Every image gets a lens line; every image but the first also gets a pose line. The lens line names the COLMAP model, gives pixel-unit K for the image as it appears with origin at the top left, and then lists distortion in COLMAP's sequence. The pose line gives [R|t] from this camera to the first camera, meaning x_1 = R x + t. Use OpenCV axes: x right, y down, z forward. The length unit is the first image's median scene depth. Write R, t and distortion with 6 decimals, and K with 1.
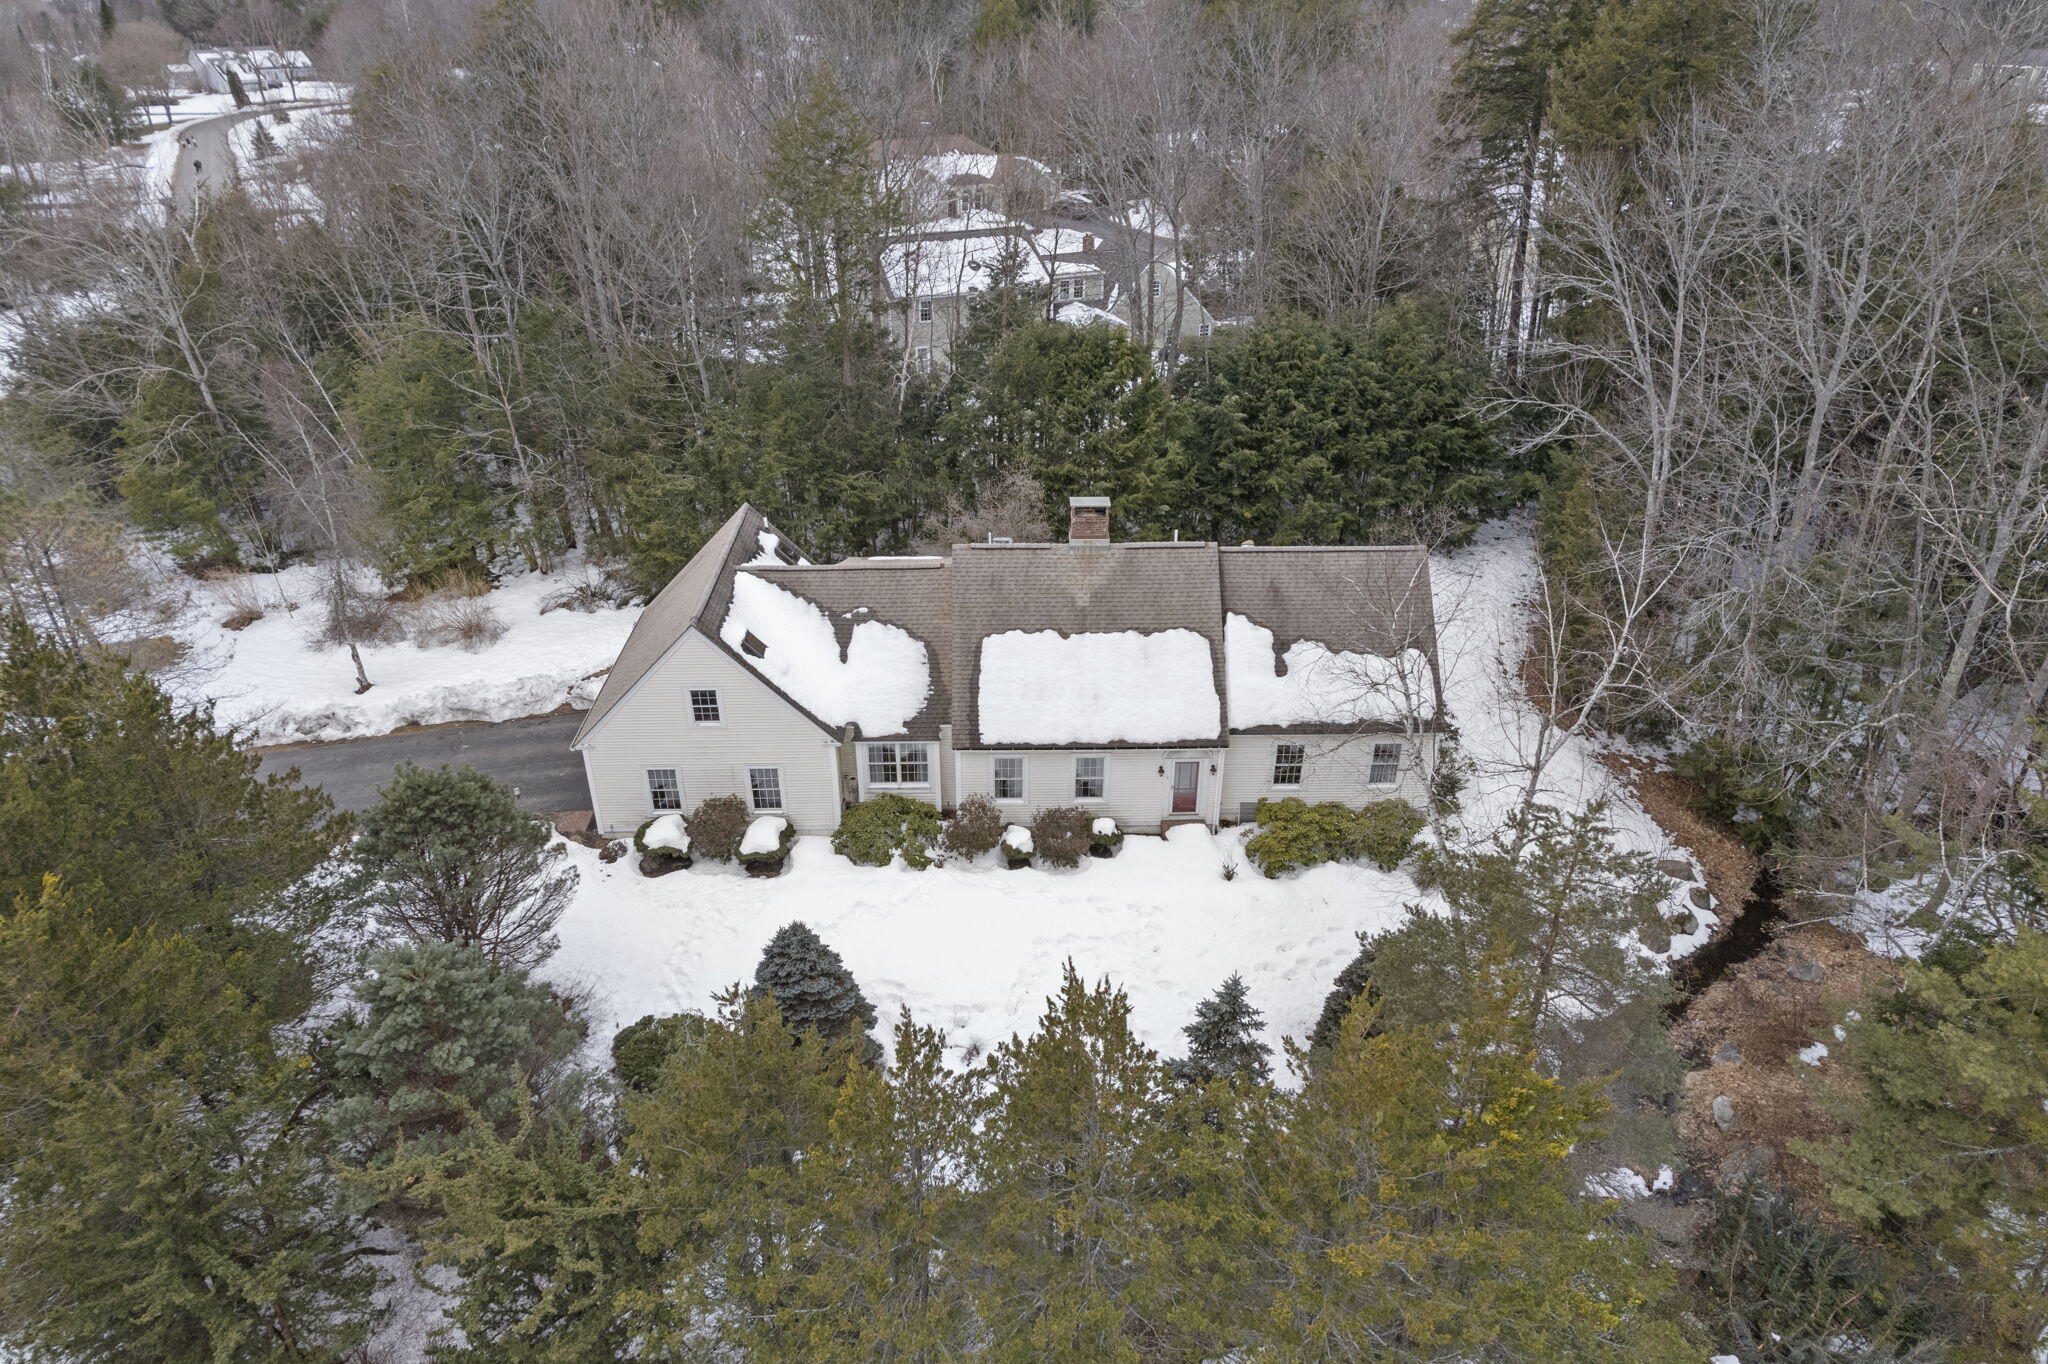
lens RADIAL K [[1315.3, 0, 1024.5], [0, 1315.3, 685.4], [0, 0, 1]] dist [-0.062154, 0.050375]
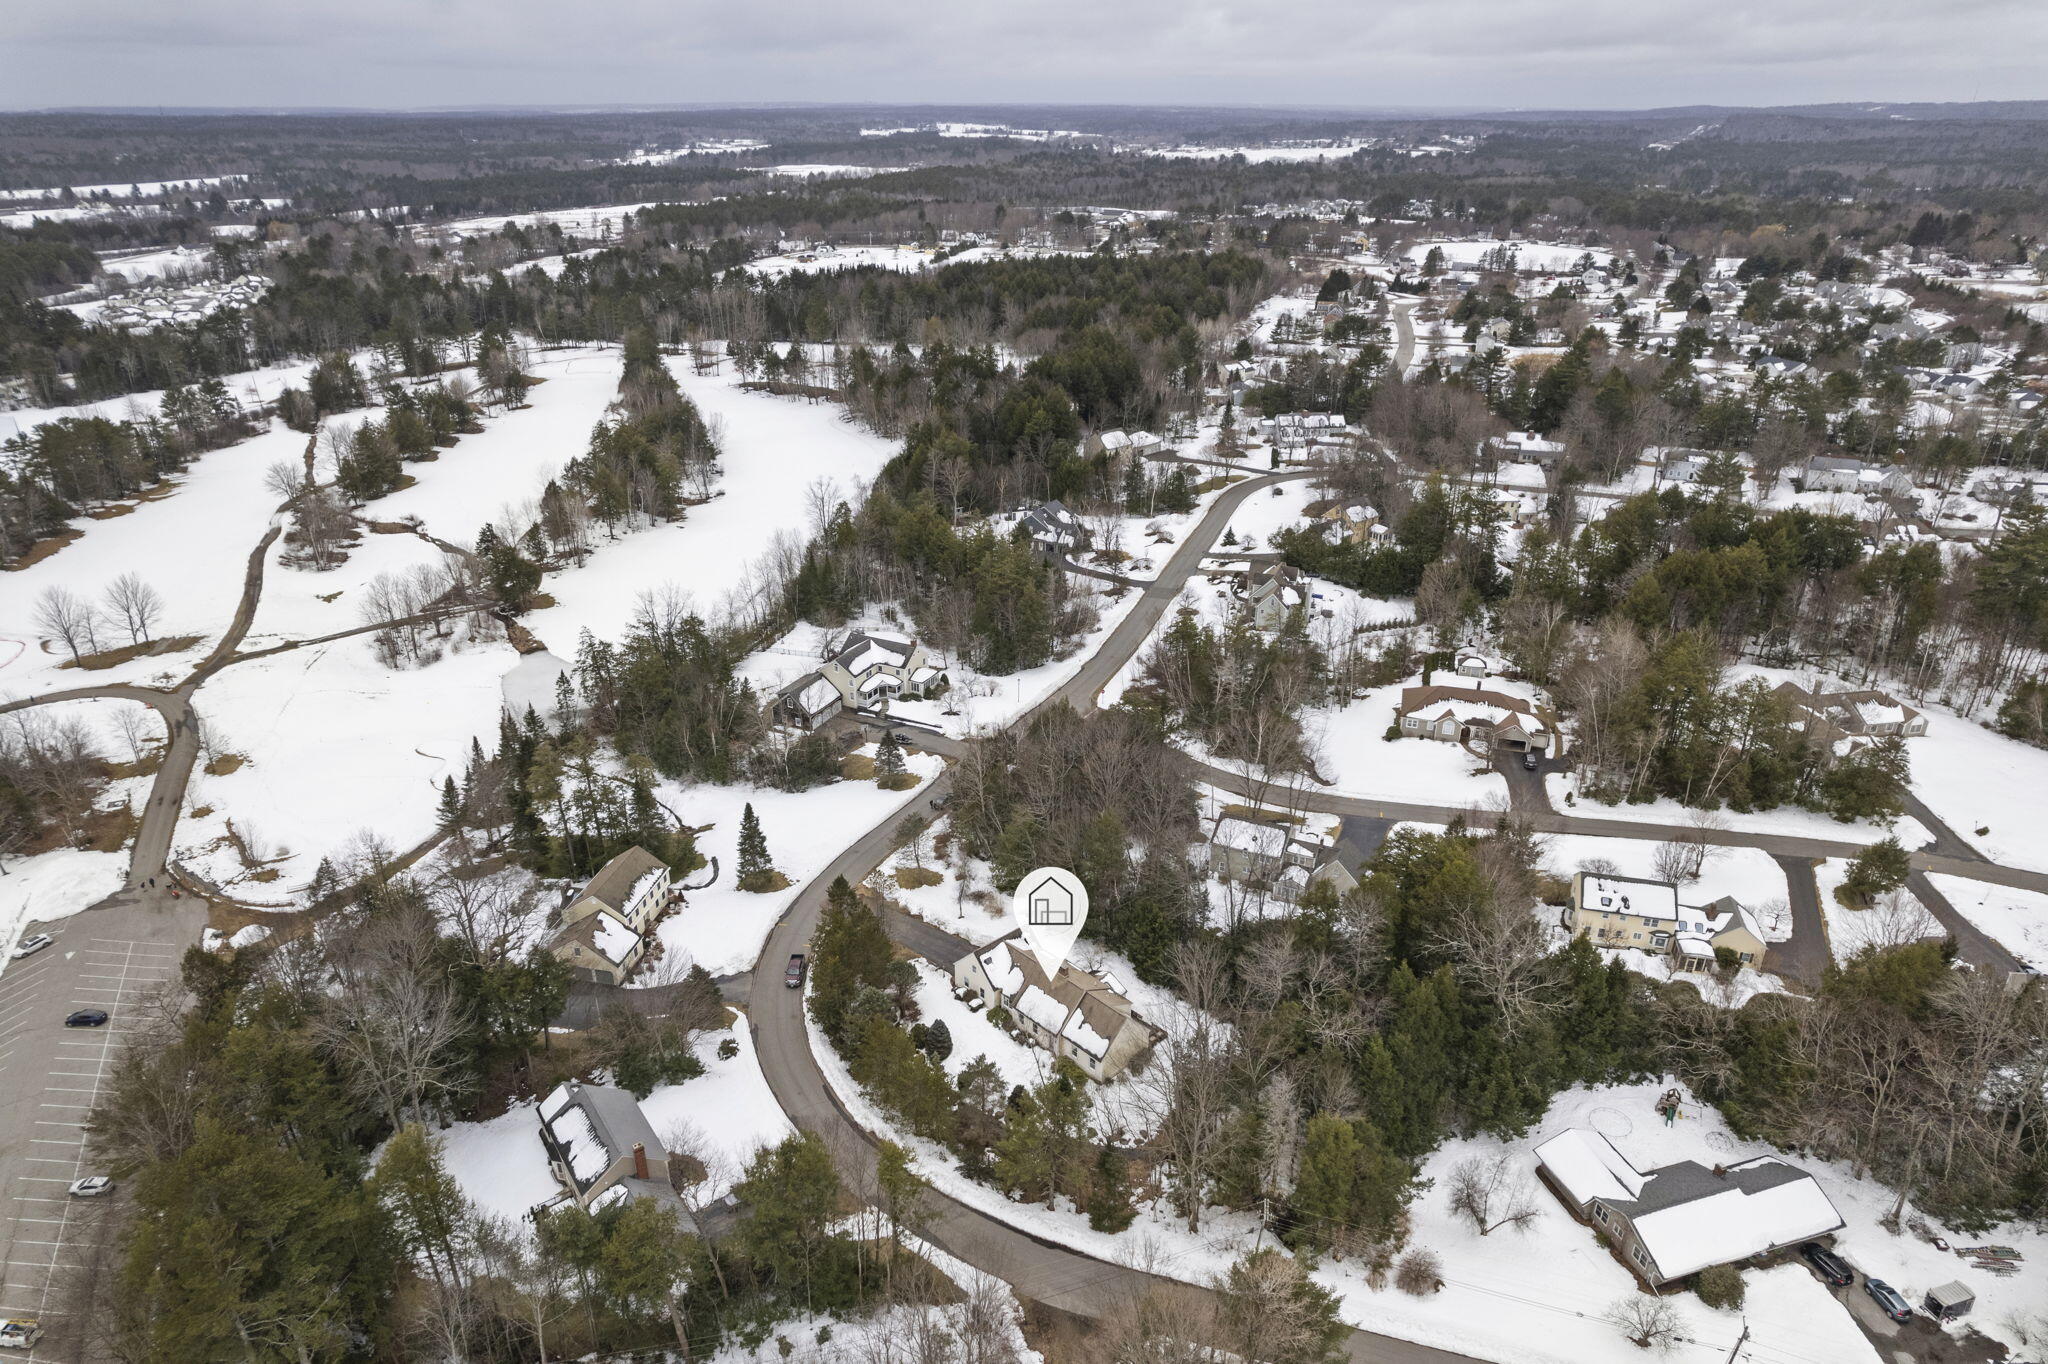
lens RADIAL K [[1315.3, 0, 1034.8], [0, 1315.3, 679.4], [0, 0, 1]] dist [-0.062154, 0.050375]
pose [[0.662489, 0.309036, -0.682352, 2.451320], [-0.362557, 0.929409, 0.068924, -1.196714], [0.655485, 0.201730, 0.727767, -2.130622]]
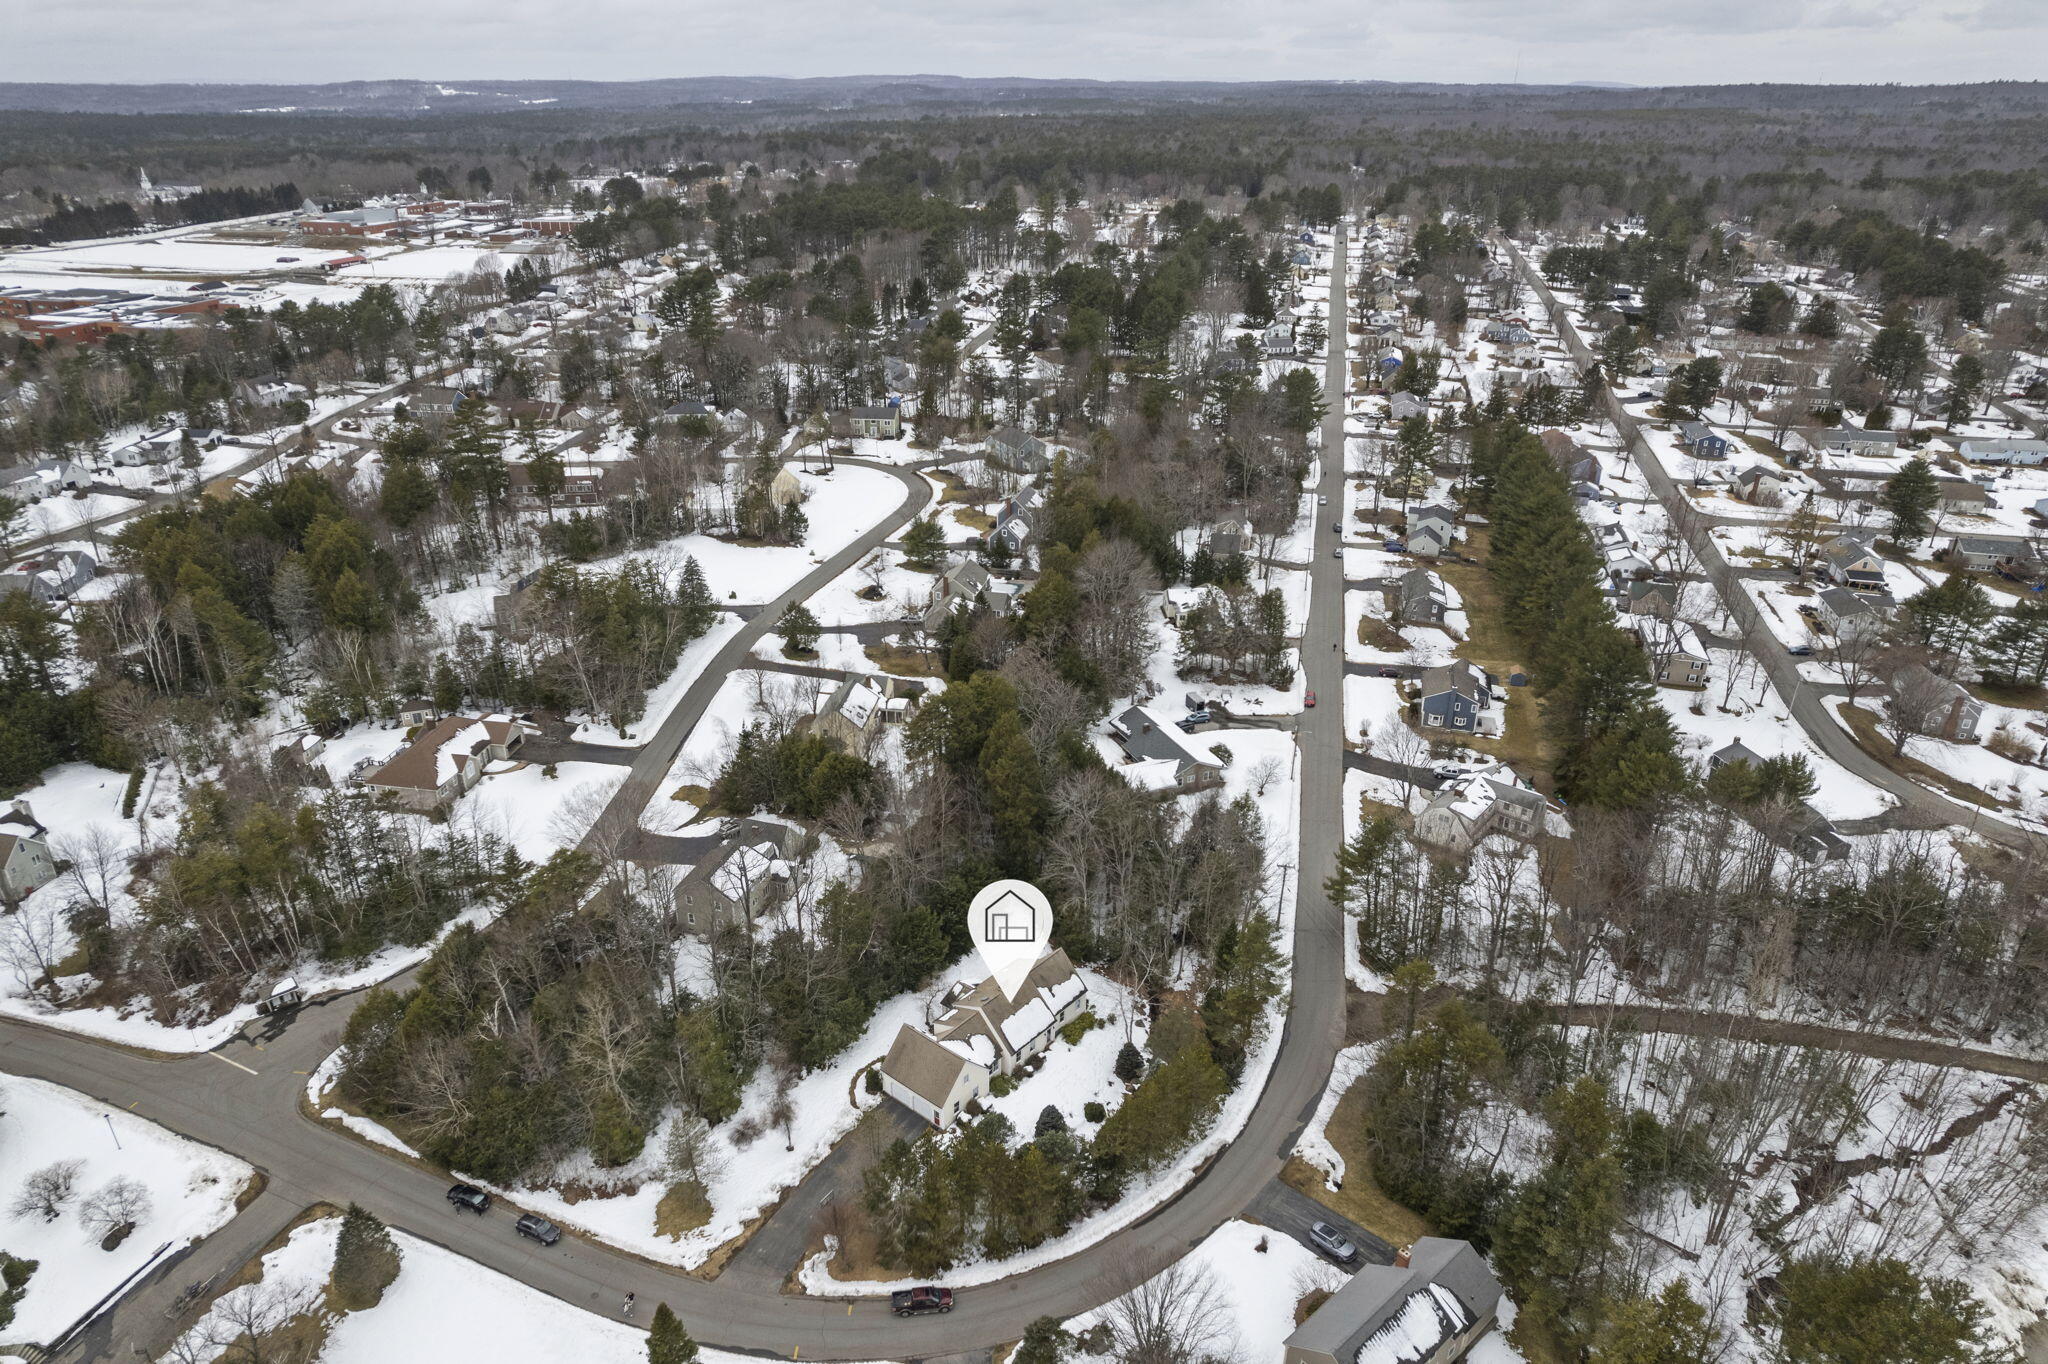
lens RADIAL K [[1315.3, 0, 1027.2], [0, 1315.3, 691.1], [0, 0, 1]] dist [-0.062154, 0.050375]
pose [[0.662642, -0.314888, 0.679523, -2.202078], [0.354978, 0.930979, 0.085252, -1.206789], [-0.659467, 0.184725, 0.728684, -1.926873]]
